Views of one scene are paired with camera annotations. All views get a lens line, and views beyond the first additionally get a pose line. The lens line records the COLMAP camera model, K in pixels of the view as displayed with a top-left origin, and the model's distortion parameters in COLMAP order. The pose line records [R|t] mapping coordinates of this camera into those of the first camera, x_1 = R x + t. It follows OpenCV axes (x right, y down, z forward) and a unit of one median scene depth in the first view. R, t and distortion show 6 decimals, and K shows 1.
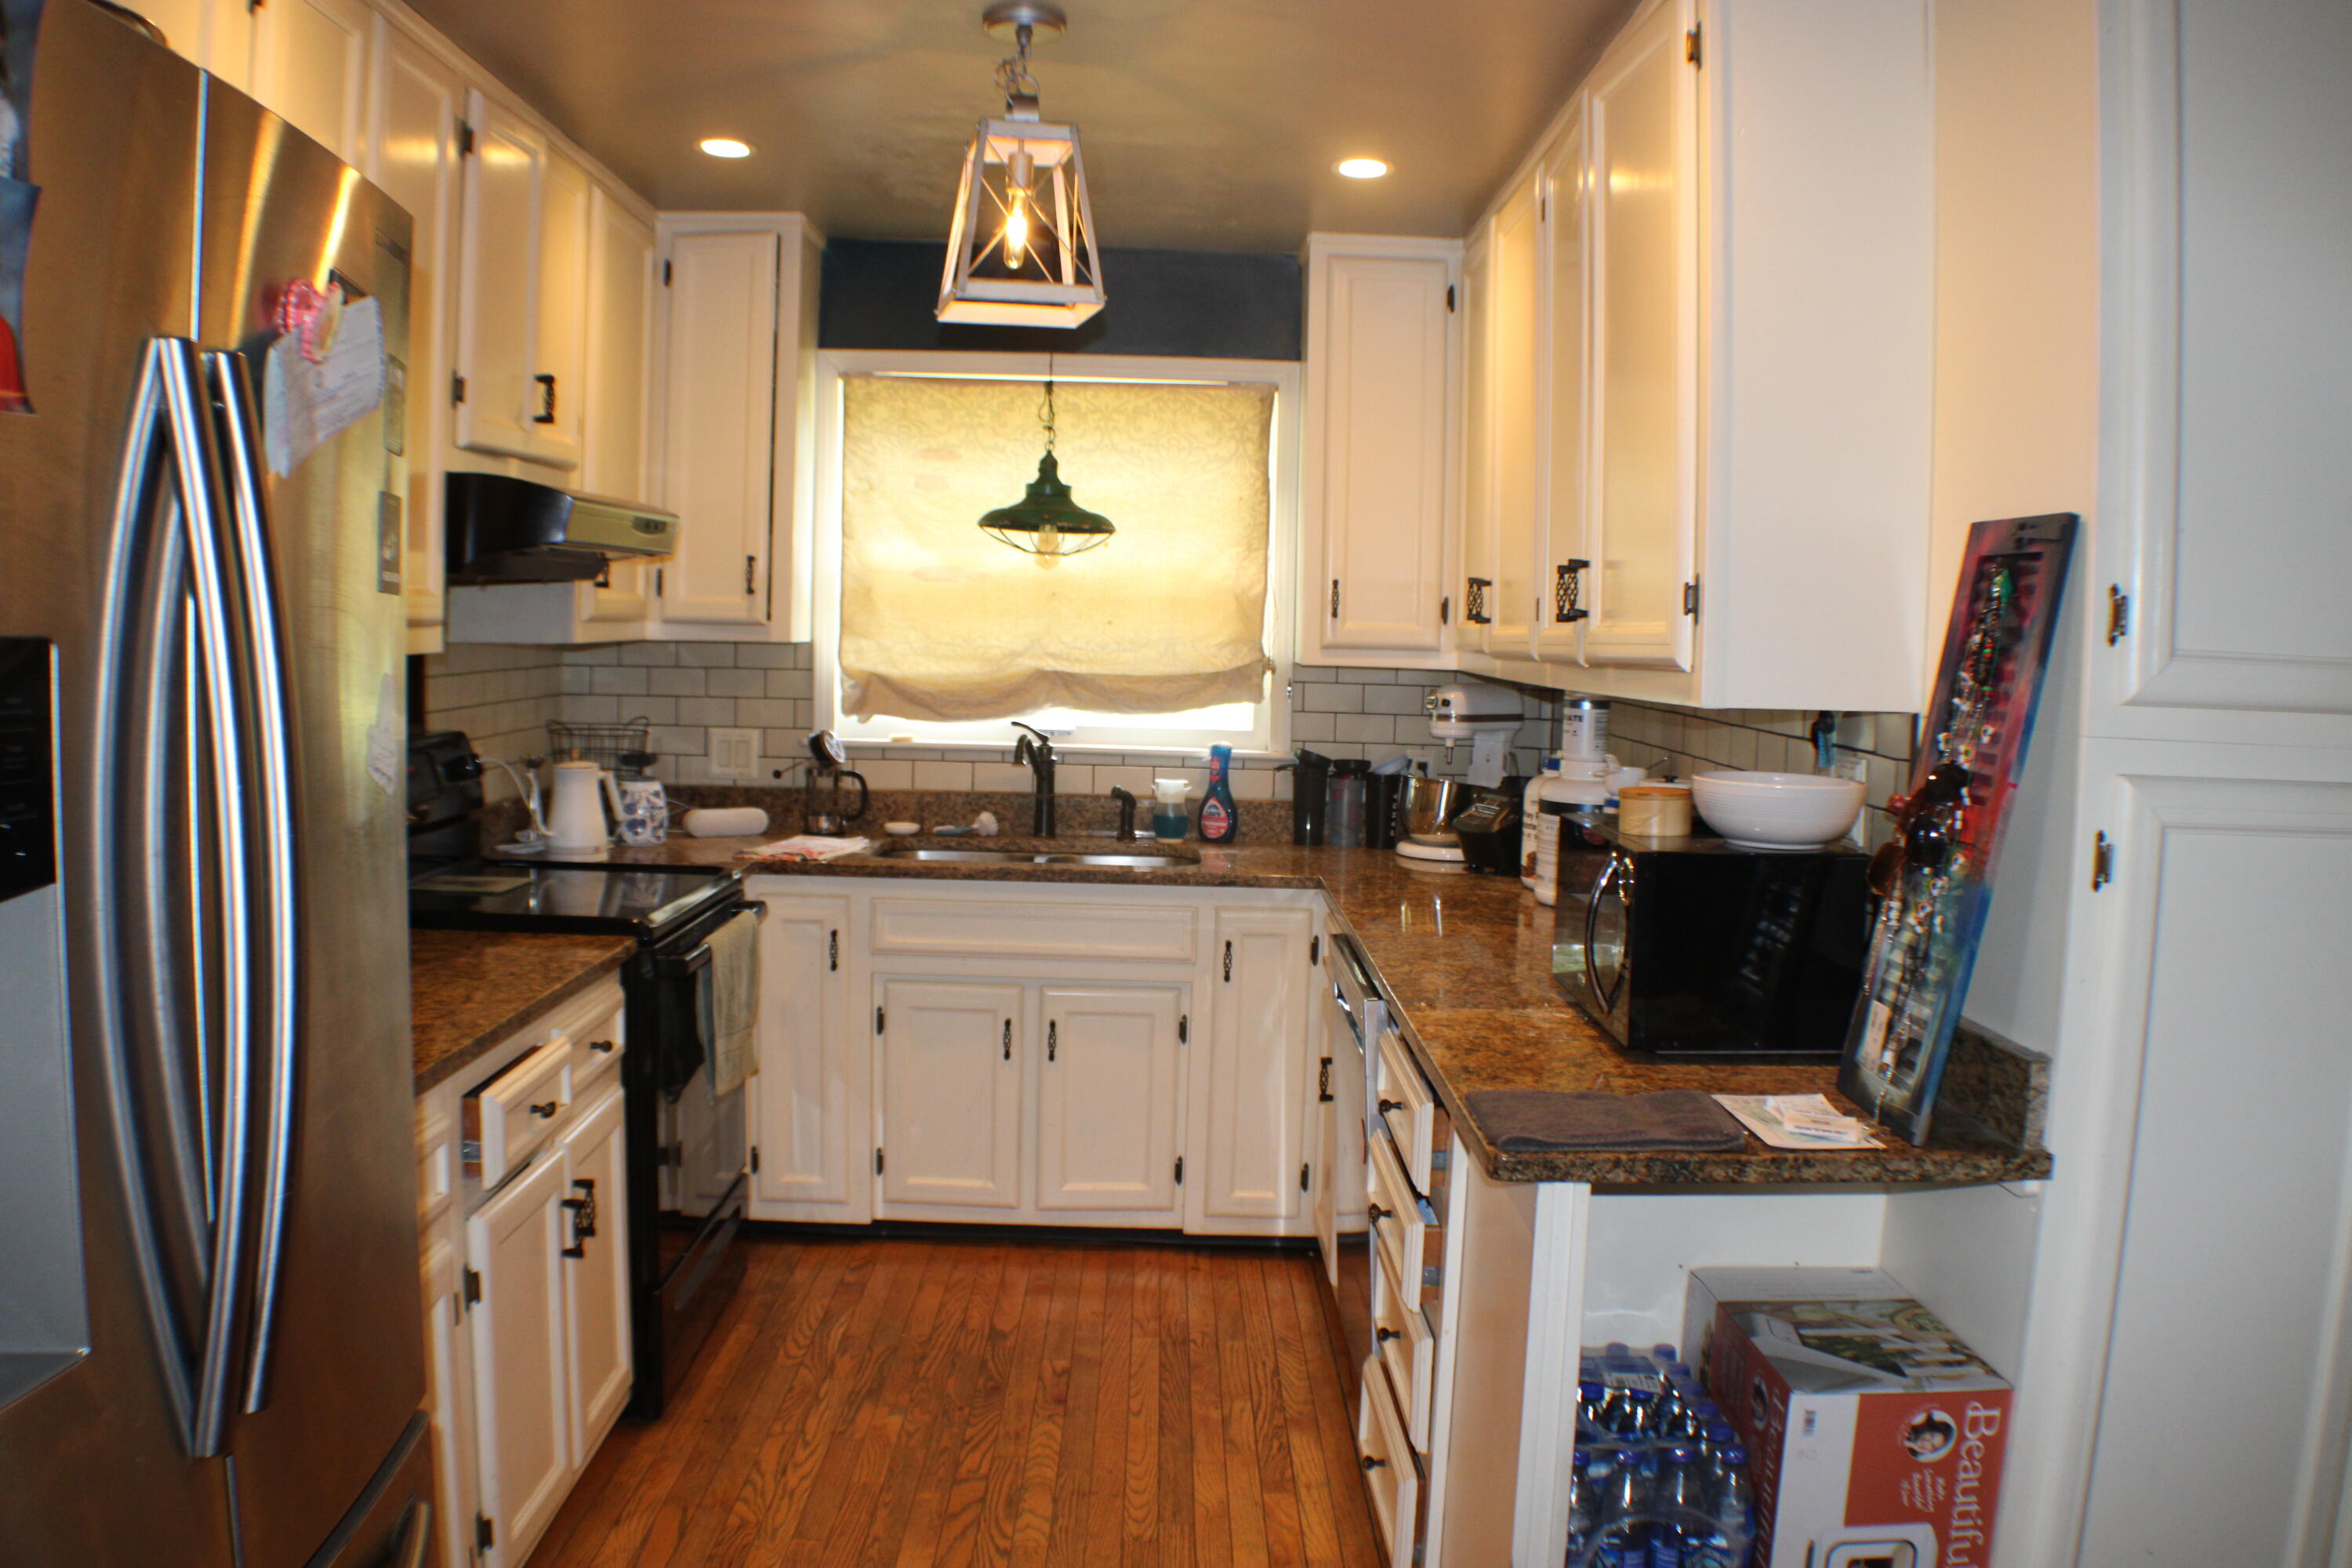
lens RADIAL K [[1884.7, 0, 1178.6], [0, 1884.7, 792.5], [0, 0, 1]] dist [-0.222535, 0.087041]
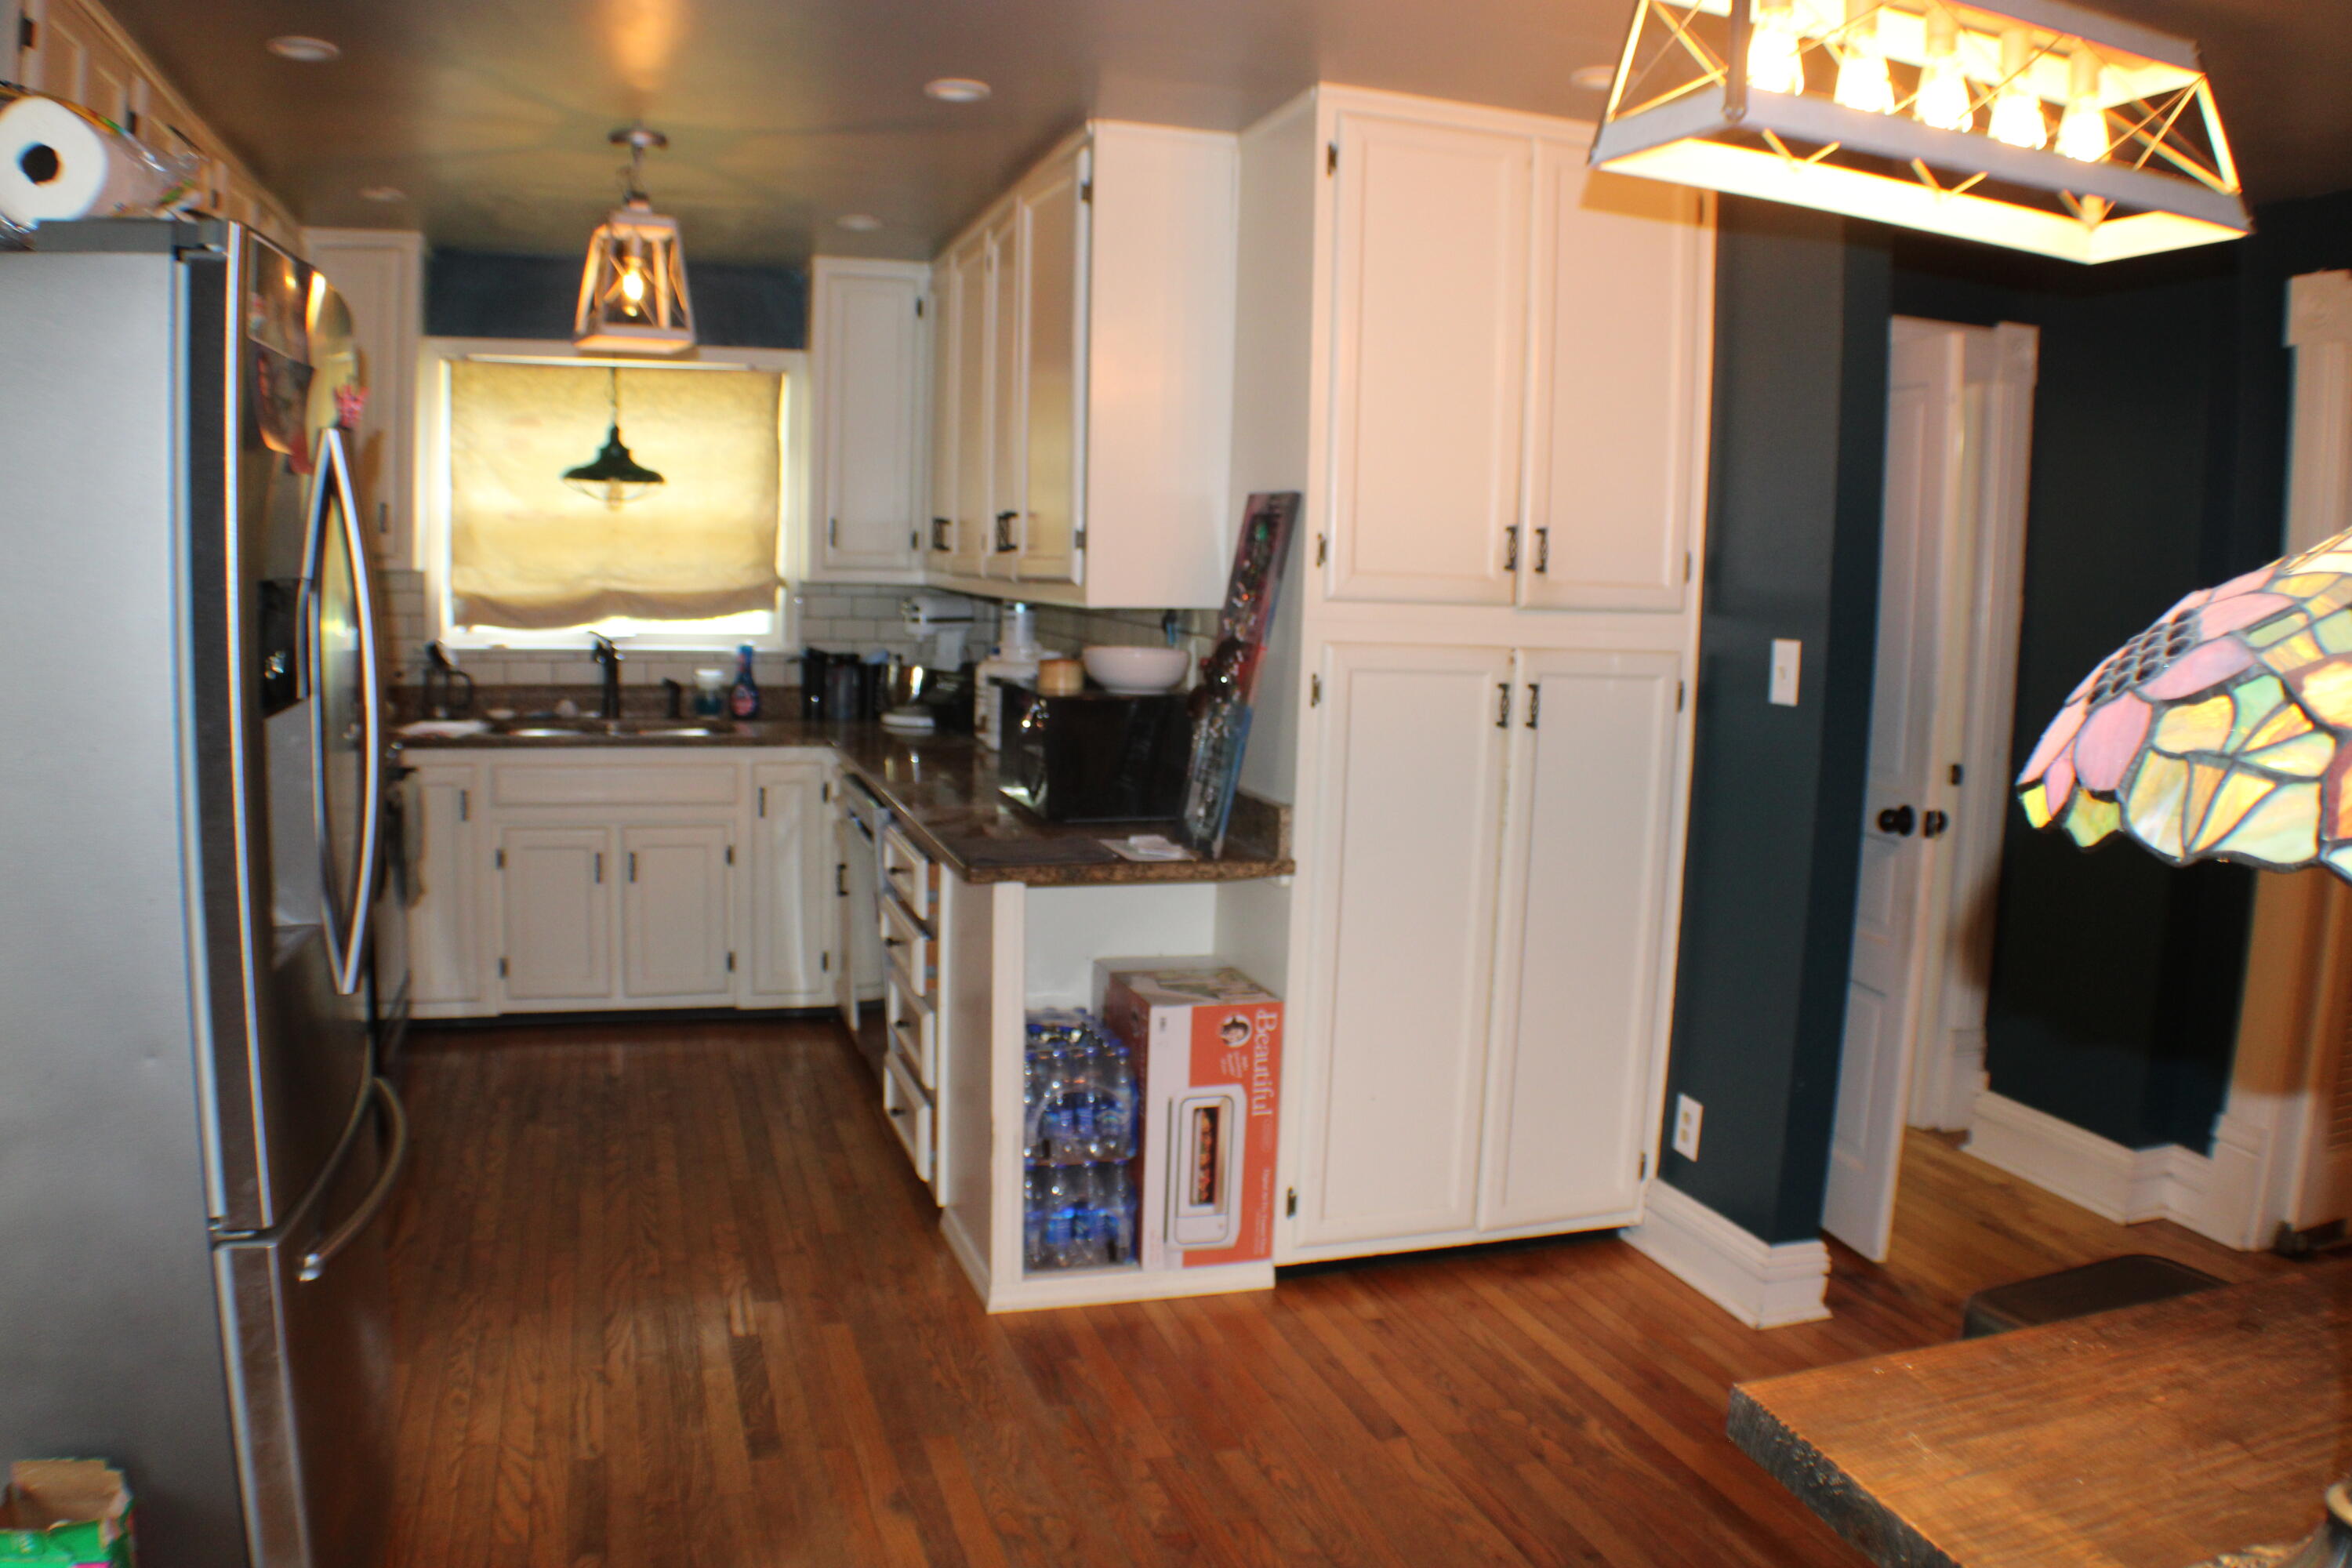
lens RADIAL K [[1836.6, 0, 1182.0], [0, 1836.6, 737.2], [0, 0, 1]] dist [-0.197324, -0.000208]
pose [[0.955970, -0.029661, 0.291963, -0.078330], [0.023841, 0.999440, 0.023472, 0.022994], [-0.292495, -0.015478, 0.956142, -0.399880]]
